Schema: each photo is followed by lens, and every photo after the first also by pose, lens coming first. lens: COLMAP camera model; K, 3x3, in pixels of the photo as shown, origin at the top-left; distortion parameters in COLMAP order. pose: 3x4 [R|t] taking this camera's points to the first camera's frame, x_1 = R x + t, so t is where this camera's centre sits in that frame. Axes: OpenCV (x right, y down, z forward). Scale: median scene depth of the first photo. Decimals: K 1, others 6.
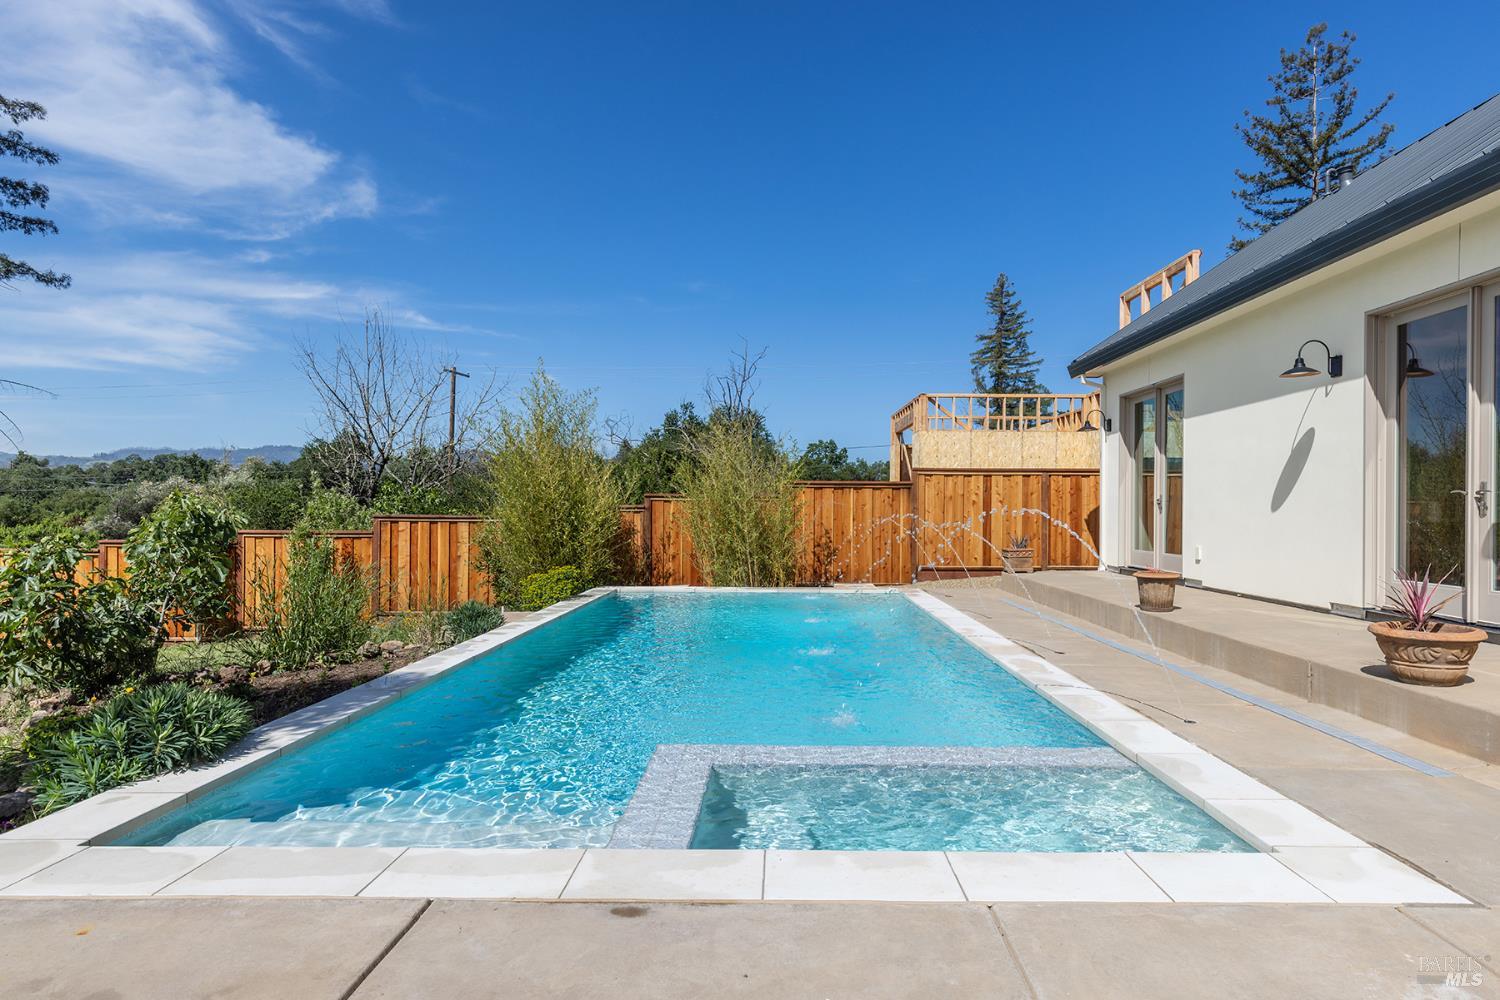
lens RADIAL K [[804.8, 0, 775.3], [0, 804.8, 502.8], [0, 0, 1]] dist [0.001298, 0.000864]
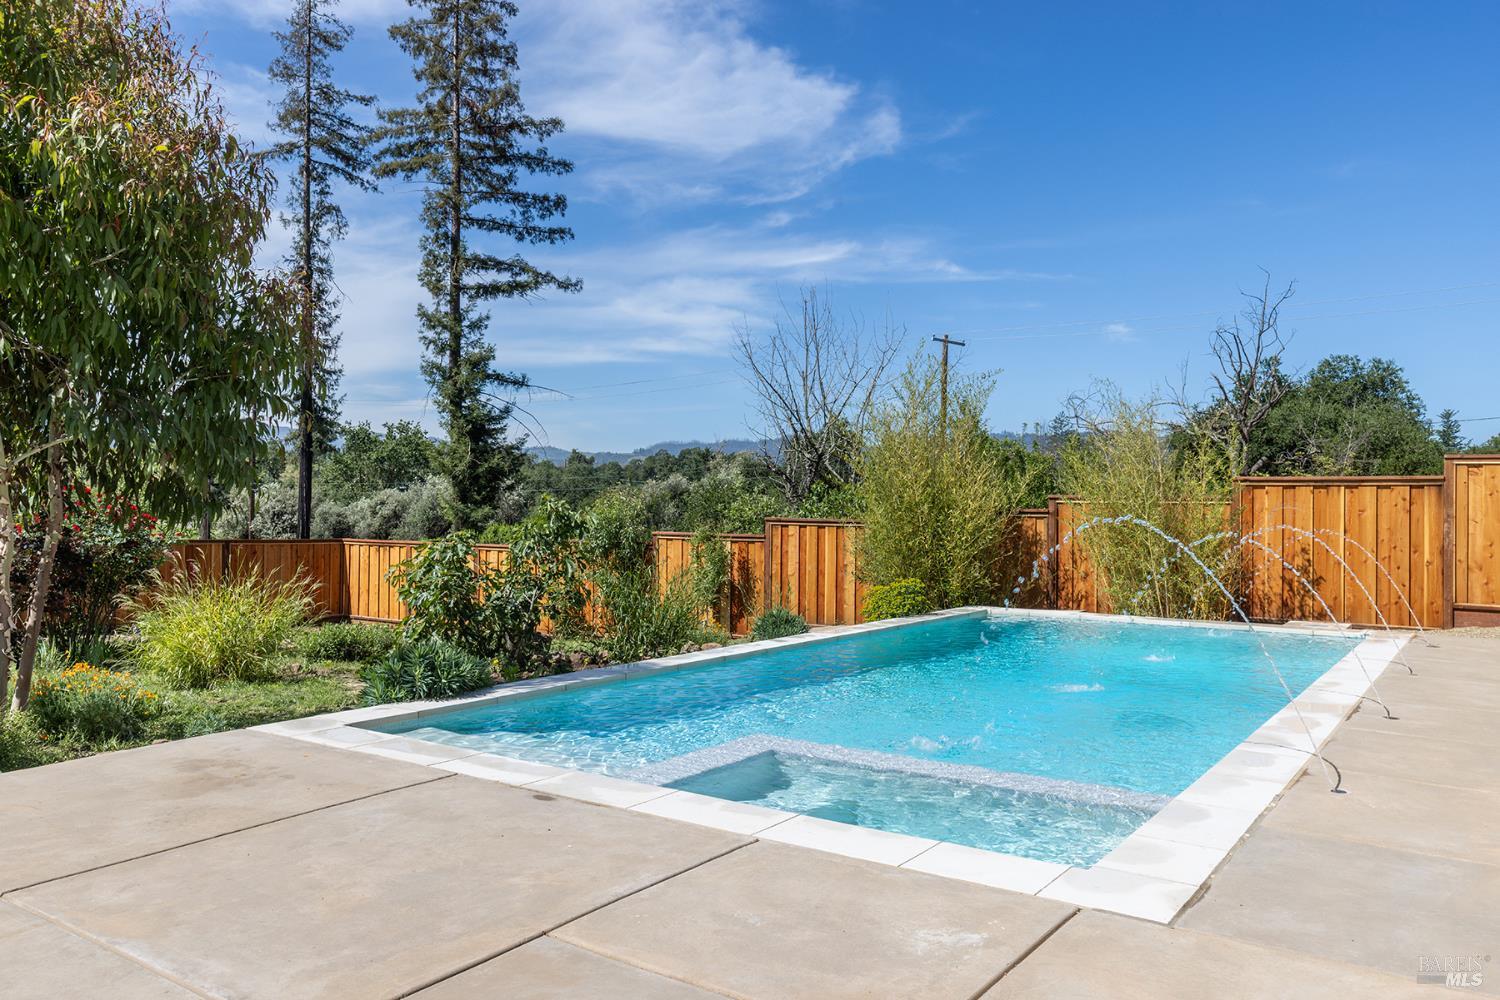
lens RADIAL K [[1102.6, 0, 749.3], [0, 1102.6, 482.8], [0, 0, 1]] dist [-0.005788, -0.002864]
pose [[0.826494, -0.006993, -0.562901, 0.206749], [-0.003050, 0.999853, -0.016899, -0.003590], [0.562937, 0.015684, 0.826351, -0.071572]]
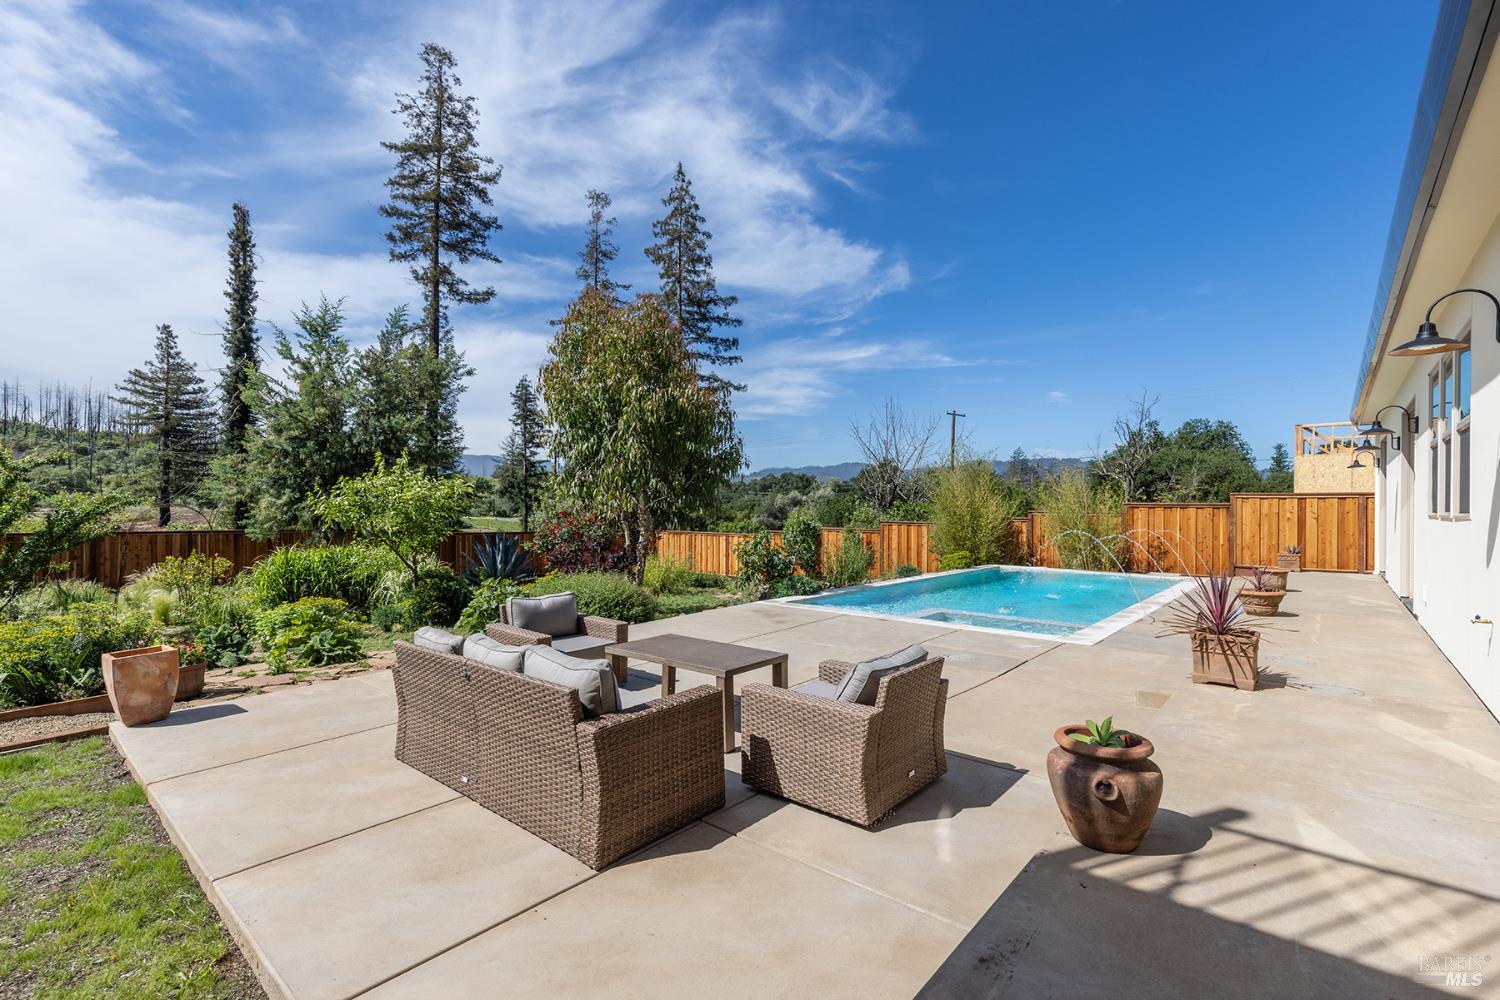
lens RADIAL K [[663.9, 0, 753.0], [0, 663.9, 507.2], [0, 0, 1]] dist [-0.000470, -0.000253]
pose [[0.766626, 0.003528, -0.642084, 0.272474], [-0.000038, 0.999985, 0.005448, -0.025191], [0.642094, -0.004152, 0.766615, -0.388191]]
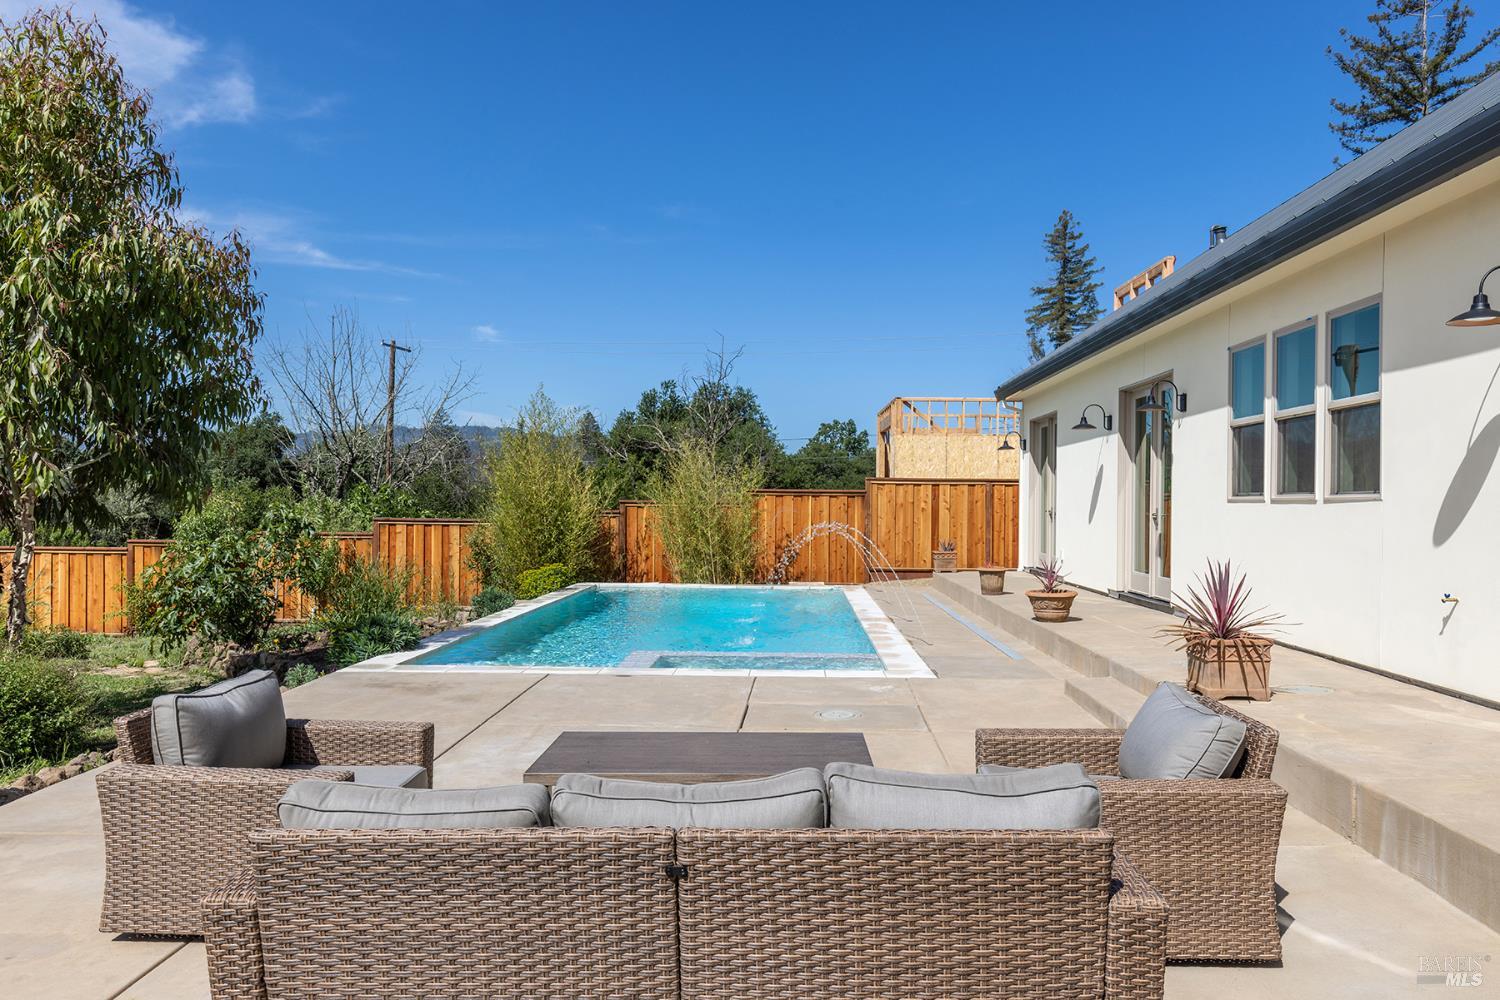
lens RADIAL K [[1052.6, 0, 768.2], [0, 1052.6, 500.2], [0, 0, 1]] dist [0.001422, -0.002520]
pose [[0.999867, 0.005500, -0.015329, 0.059970], [-0.005433, 0.999976, 0.004405, -0.018162], [0.015353, -0.004321, 0.999873, -0.423309]]
